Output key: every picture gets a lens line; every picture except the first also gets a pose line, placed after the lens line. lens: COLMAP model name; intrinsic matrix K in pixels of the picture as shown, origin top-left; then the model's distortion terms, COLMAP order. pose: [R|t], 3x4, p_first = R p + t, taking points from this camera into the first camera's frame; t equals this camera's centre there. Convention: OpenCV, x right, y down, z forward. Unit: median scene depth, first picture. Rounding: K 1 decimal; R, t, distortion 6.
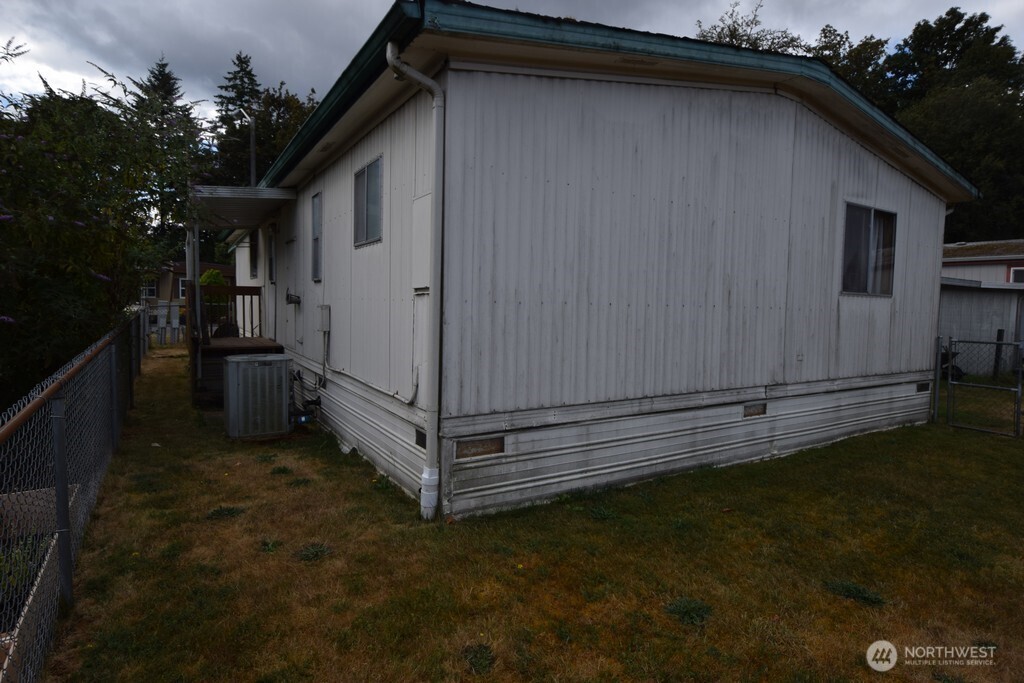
lens RADIAL K [[547.5, 0, 512.0], [0, 547.5, 341.5], [0, 0, 1]] dist [-0.003748, -0.000848]
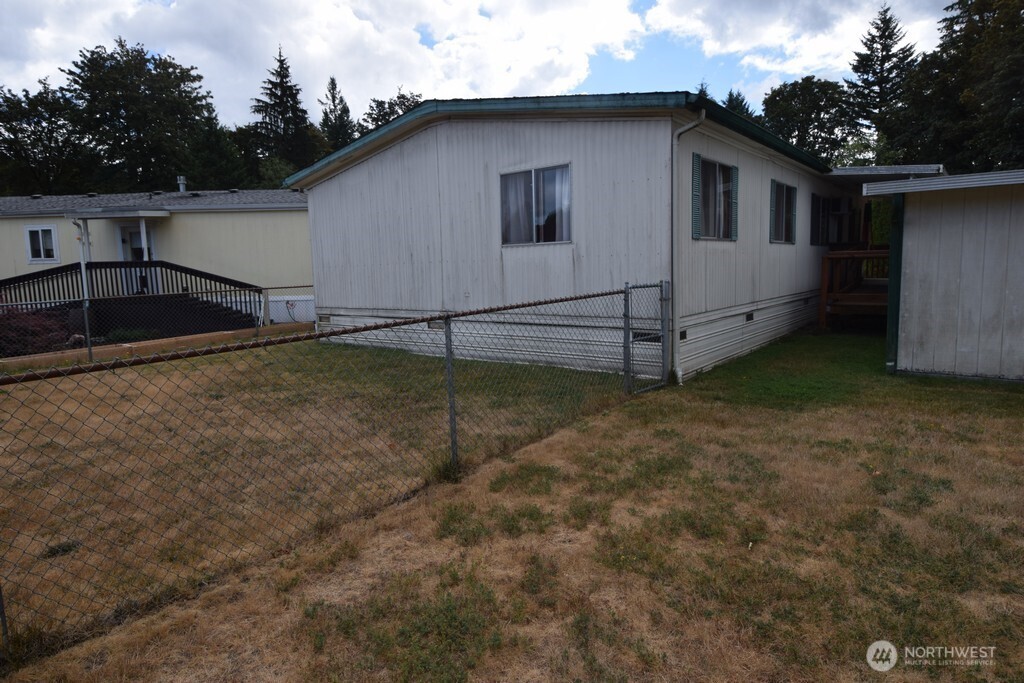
lens RADIAL K [[588.8, 0, 512.0], [0, 588.8, 341.5], [0, 0, 1]] dist [-0.002381, -0.010893]
pose [[0.327986, 0.086774, -0.940689, 2.297759], [-0.026472, 0.996226, 0.082667, 0.023217], [0.944312, -0.002211, 0.329045, 0.676621]]
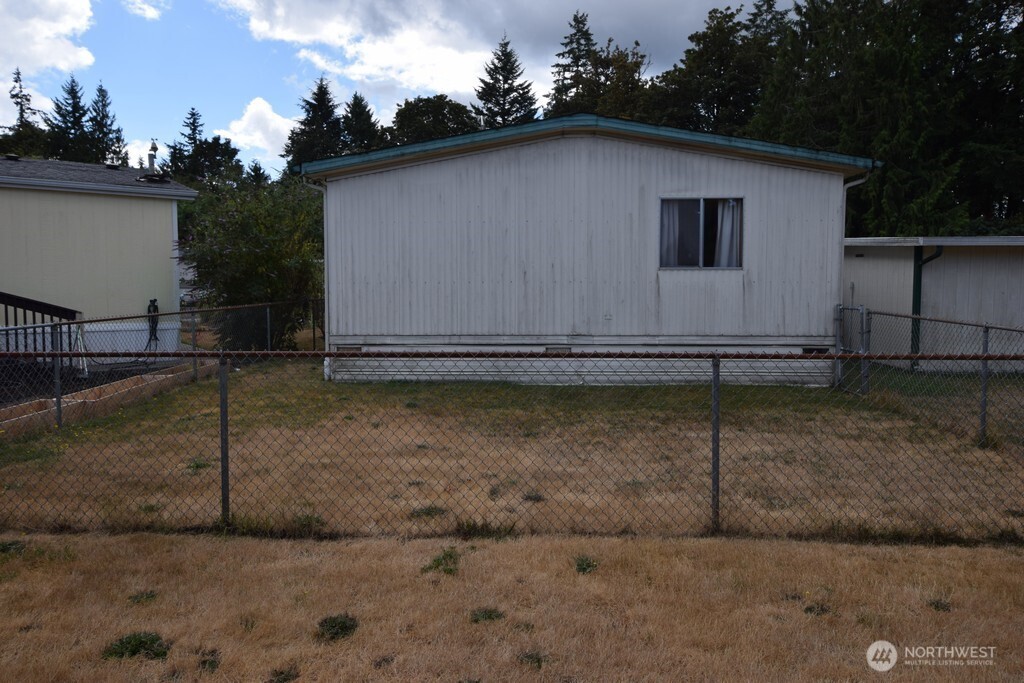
lens RADIAL K [[737.7, 0, 512.0], [0, 737.7, 341.5], [0, 0, 1]] dist [0.004889, -0.004123]
pose [[0.824722, 0.016855, -0.565287, 1.552584], [-0.017751, 0.999835, 0.003914, 0.098514], [0.565259, 0.006807, 0.824885, -0.754285]]
